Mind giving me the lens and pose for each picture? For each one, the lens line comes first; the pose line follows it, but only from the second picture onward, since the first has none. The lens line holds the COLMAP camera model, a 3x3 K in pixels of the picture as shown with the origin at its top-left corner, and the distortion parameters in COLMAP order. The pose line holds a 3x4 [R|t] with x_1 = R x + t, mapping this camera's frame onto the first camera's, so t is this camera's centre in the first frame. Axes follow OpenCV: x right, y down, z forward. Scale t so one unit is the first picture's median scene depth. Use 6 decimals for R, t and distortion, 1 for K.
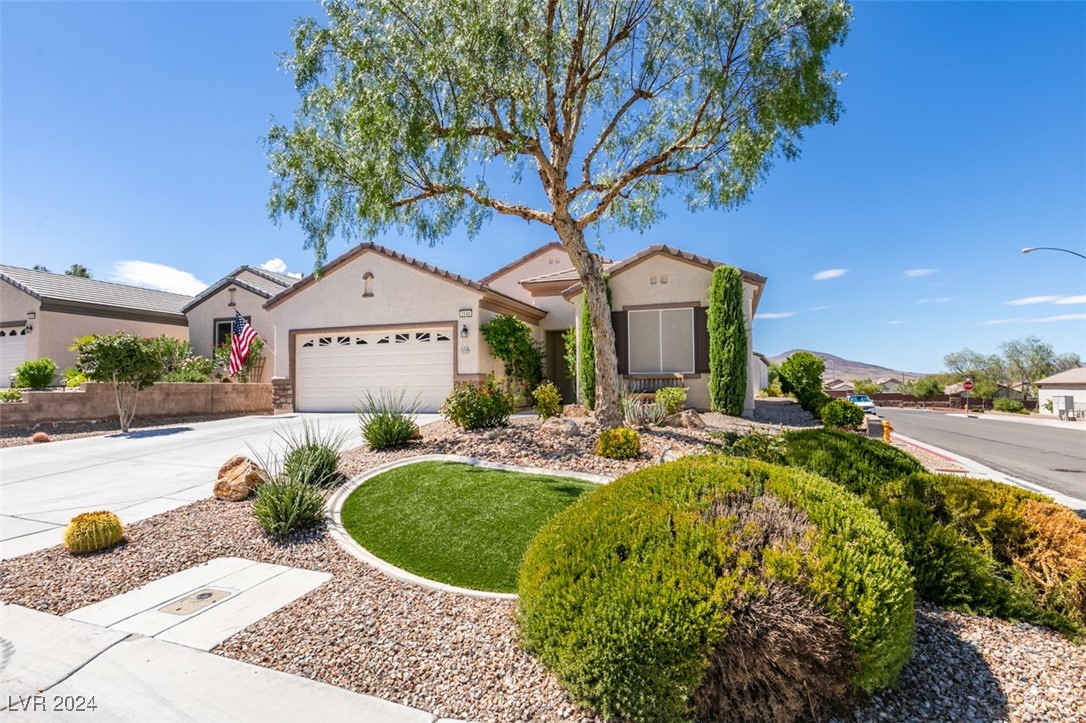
lens RADIAL K [[552.3, 0, 543.0], [0, 552.3, 361.5], [0, 0, 1]] dist [-0.001321, -0.000357]
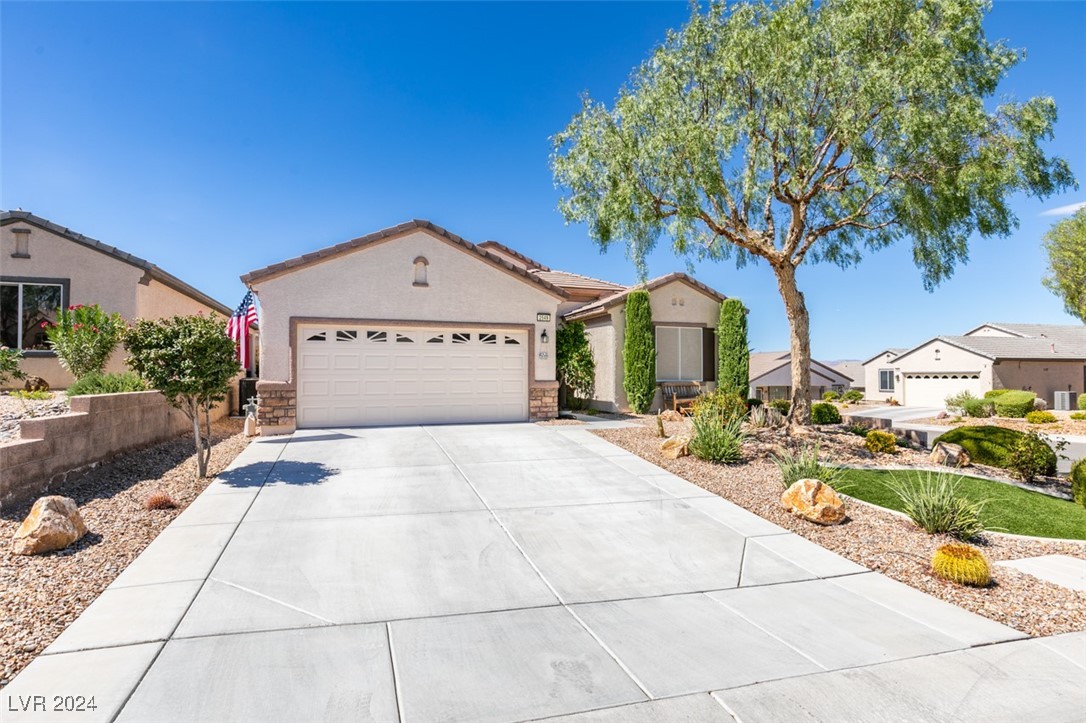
lens RADIAL K [[552.3, 0, 543.0], [0, 552.3, 361.5], [0, 0, 1]] dist [-0.001321, -0.000357]
pose [[0.780823, 0.025102, 0.624248, -0.715753], [-0.035763, 0.999350, 0.004547, -0.014520], [-0.623728, -0.025876, 0.781213, 0.242070]]
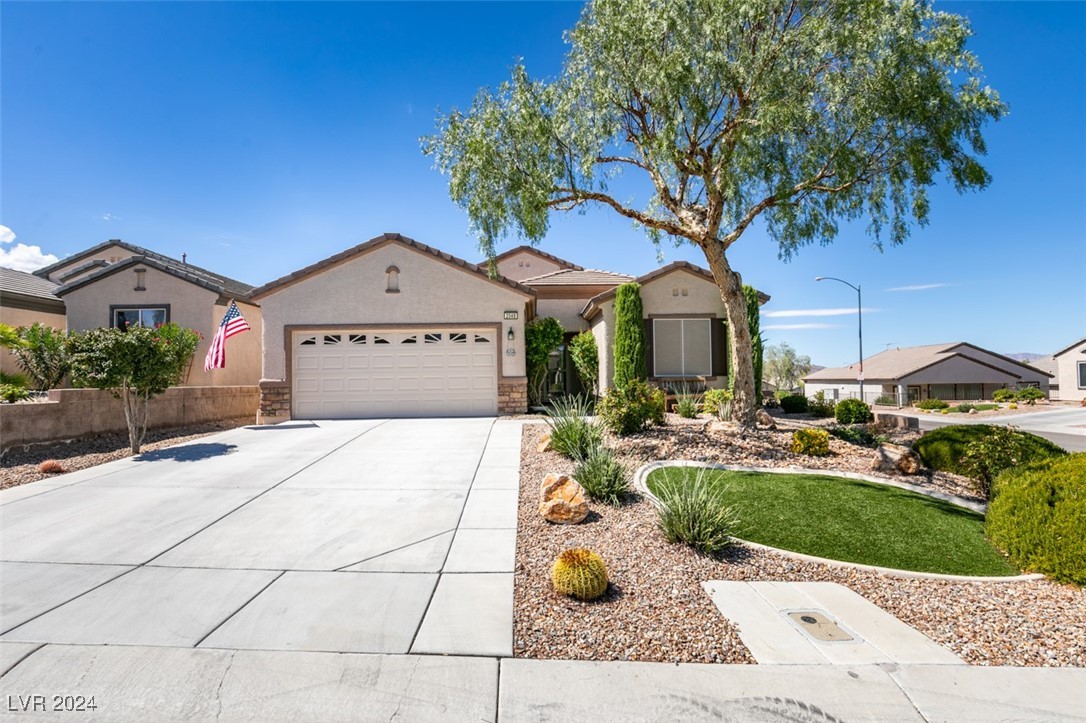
lens RADIAL K [[533.1, 0, 543.0], [0, 533.1, 361.5], [0, 0, 1]] dist [-0.002956, -0.000084]
pose [[0.937357, 0.008273, 0.348271, -0.405738], [-0.011210, 0.999917, 0.006418, -0.010927], [-0.348189, -0.009920, 0.937372, 0.080498]]
